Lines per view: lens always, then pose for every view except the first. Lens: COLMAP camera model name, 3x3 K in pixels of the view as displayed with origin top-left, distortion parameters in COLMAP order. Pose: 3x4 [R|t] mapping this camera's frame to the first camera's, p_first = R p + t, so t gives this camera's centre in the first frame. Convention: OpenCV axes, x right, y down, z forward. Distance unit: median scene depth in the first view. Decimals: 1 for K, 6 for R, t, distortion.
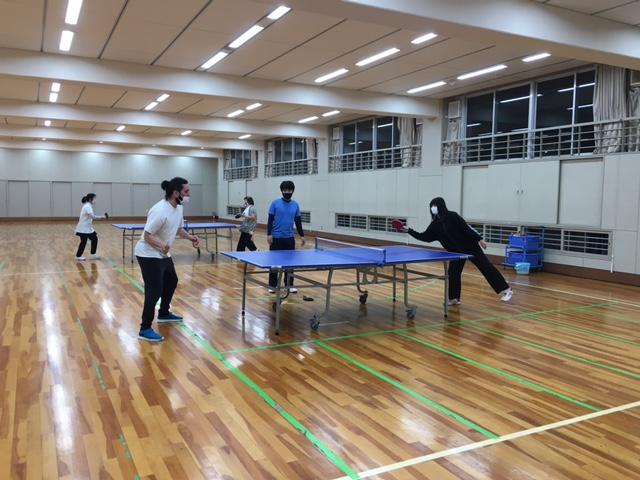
lens RADIAL K [[548.9, 0, 320.1], [0, 548.9, 242.3], [0, 0, 1]] dist [0.065090, -0.092682]
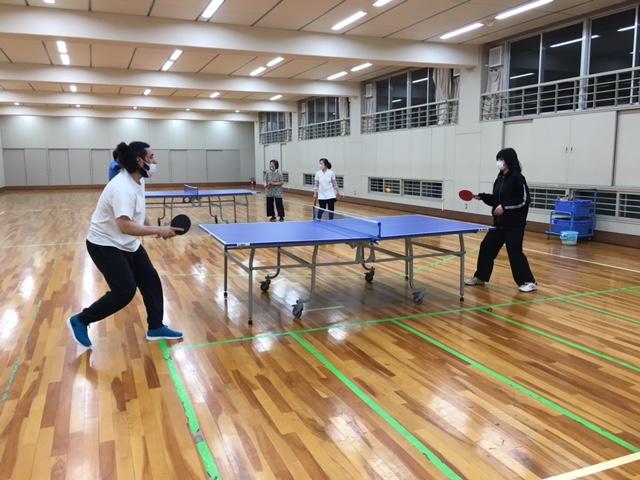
lens RADIAL K [[548.9, 0, 323.7], [0, 548.9, 239.4], [0, 0, 1]] dist [0.065090, -0.092682]
pose [[0.995806, -0.004429, -0.091384, 0.055352], [0.009824, 0.998229, 0.058675, -0.004703], [0.090962, -0.059327, 0.994086, 0.089409]]
